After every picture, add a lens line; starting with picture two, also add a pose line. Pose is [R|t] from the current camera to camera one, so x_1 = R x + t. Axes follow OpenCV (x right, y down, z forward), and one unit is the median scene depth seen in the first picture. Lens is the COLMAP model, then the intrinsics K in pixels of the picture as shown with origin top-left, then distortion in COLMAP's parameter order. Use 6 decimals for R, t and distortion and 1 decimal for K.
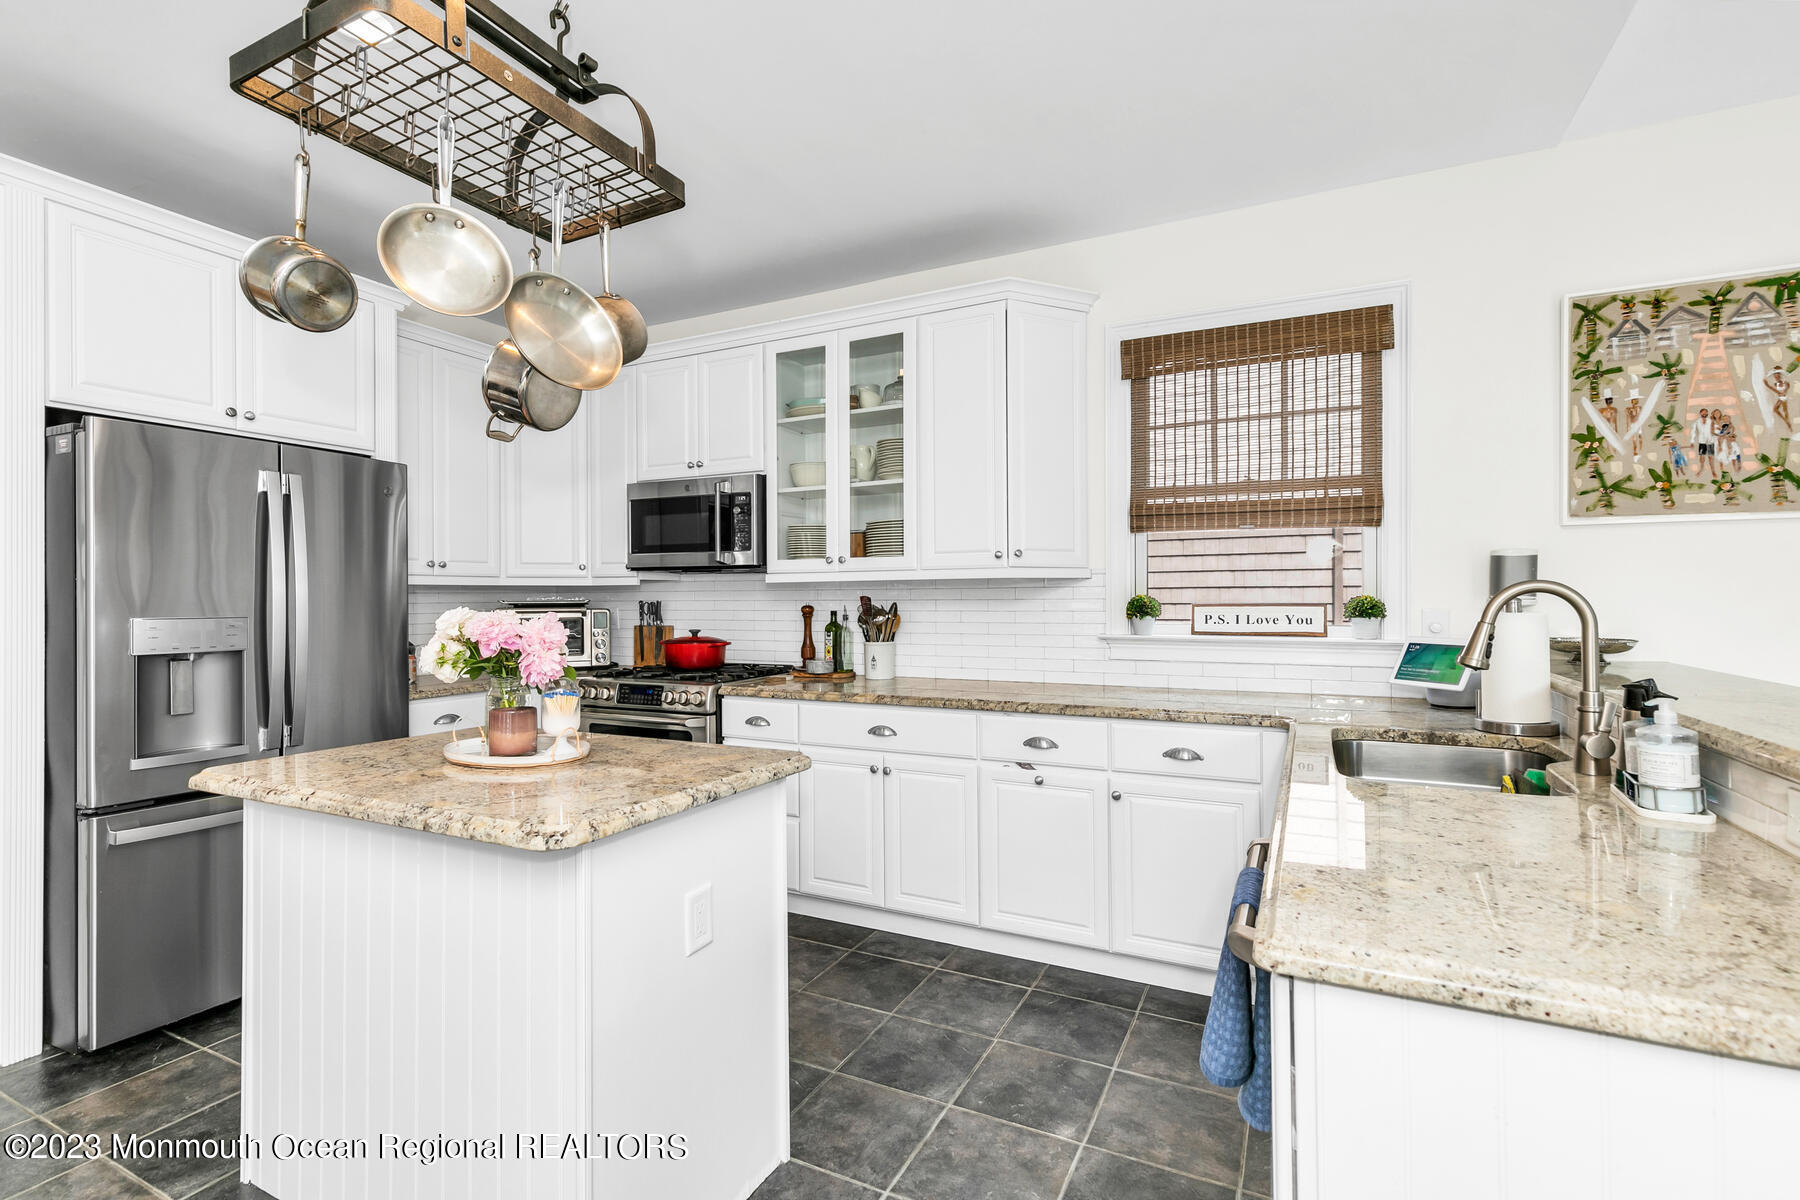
lens RADIAL K [[818.2, 0, 898.6], [0, 818.2, 593.7], [0, 0, 1]] dist [0.002159, 0.000279]
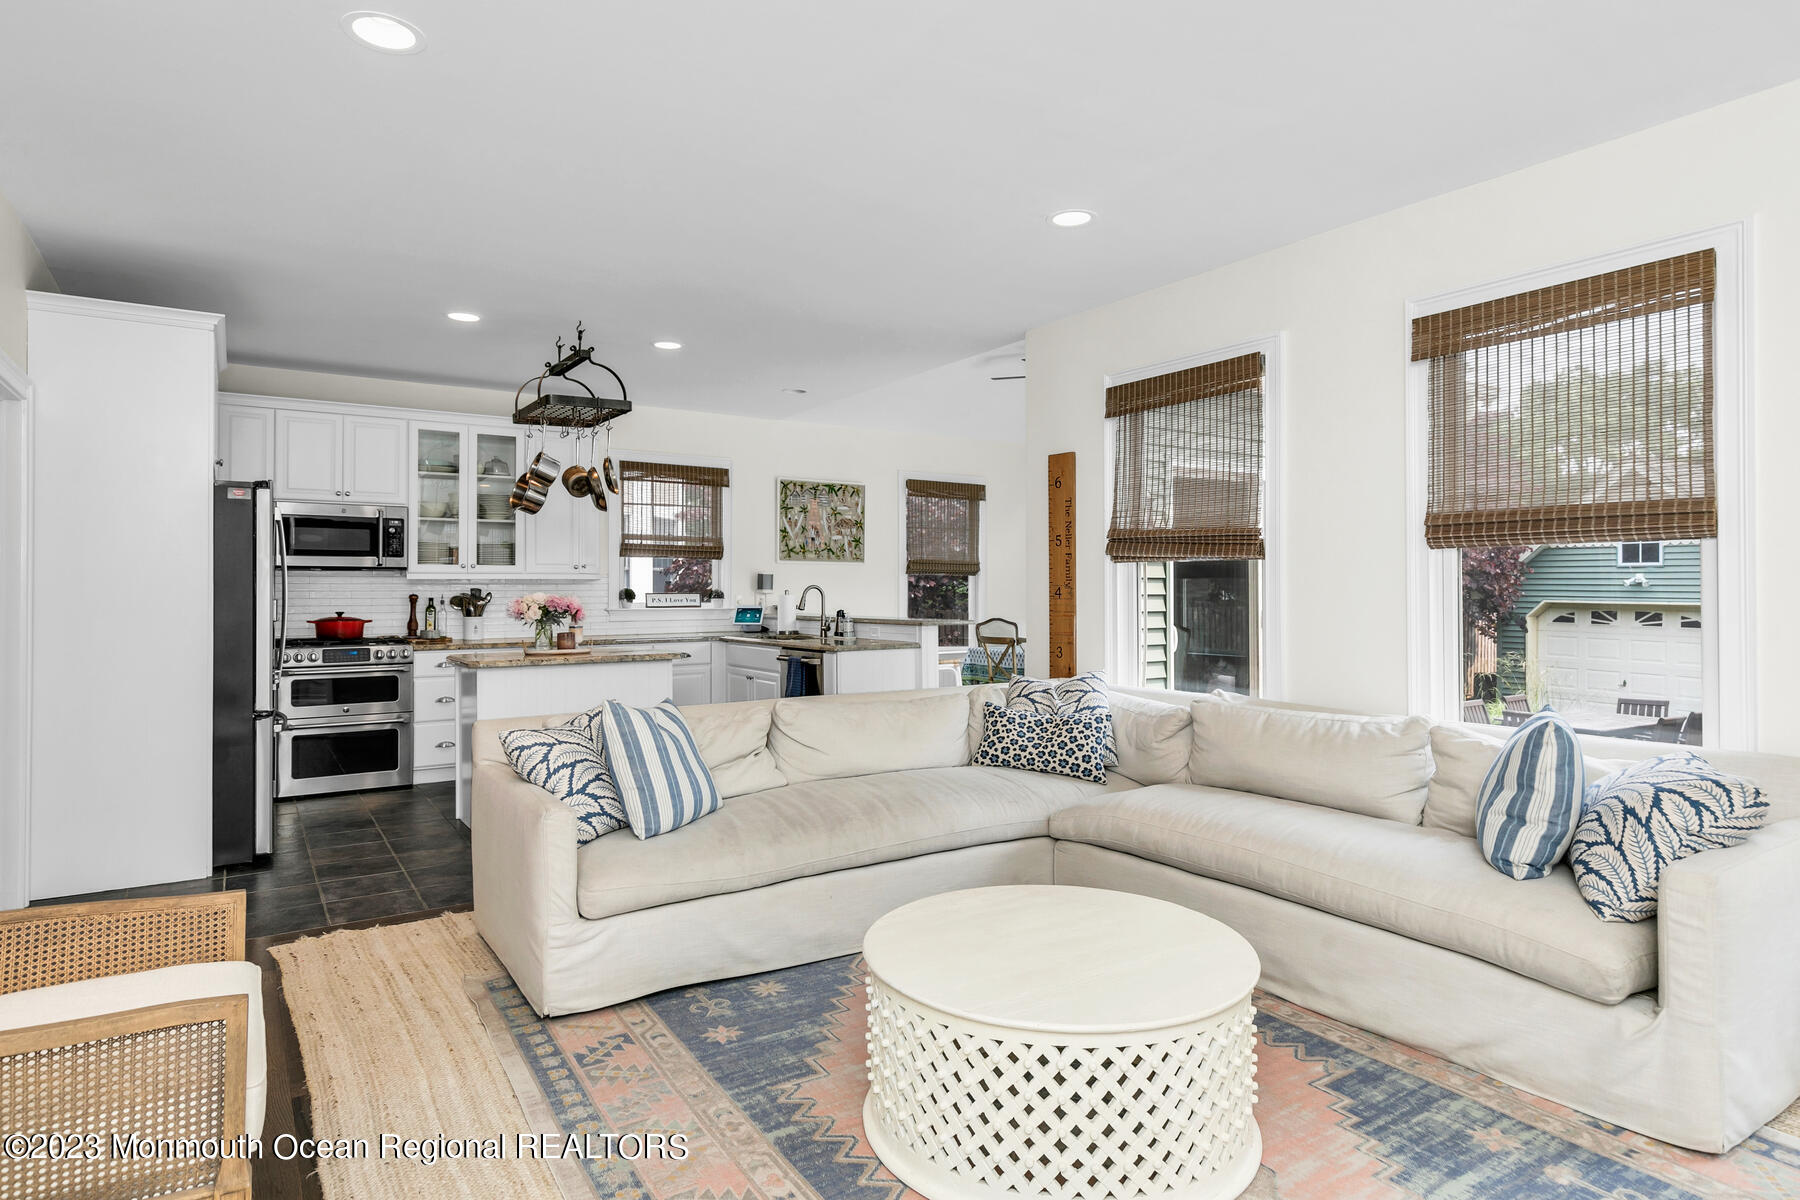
lens RADIAL K [[1014.8, 0, 898.4], [0, 1014.8, 594.6], [0, 0, 1]] dist [0.000559, 0.000108]
pose [[0.501029, 0.000691, 0.865430, -1.704881], [-0.003060, 0.999995, 0.000973, 0.014241], [-0.865425, -0.003135, 0.501029, -0.919786]]
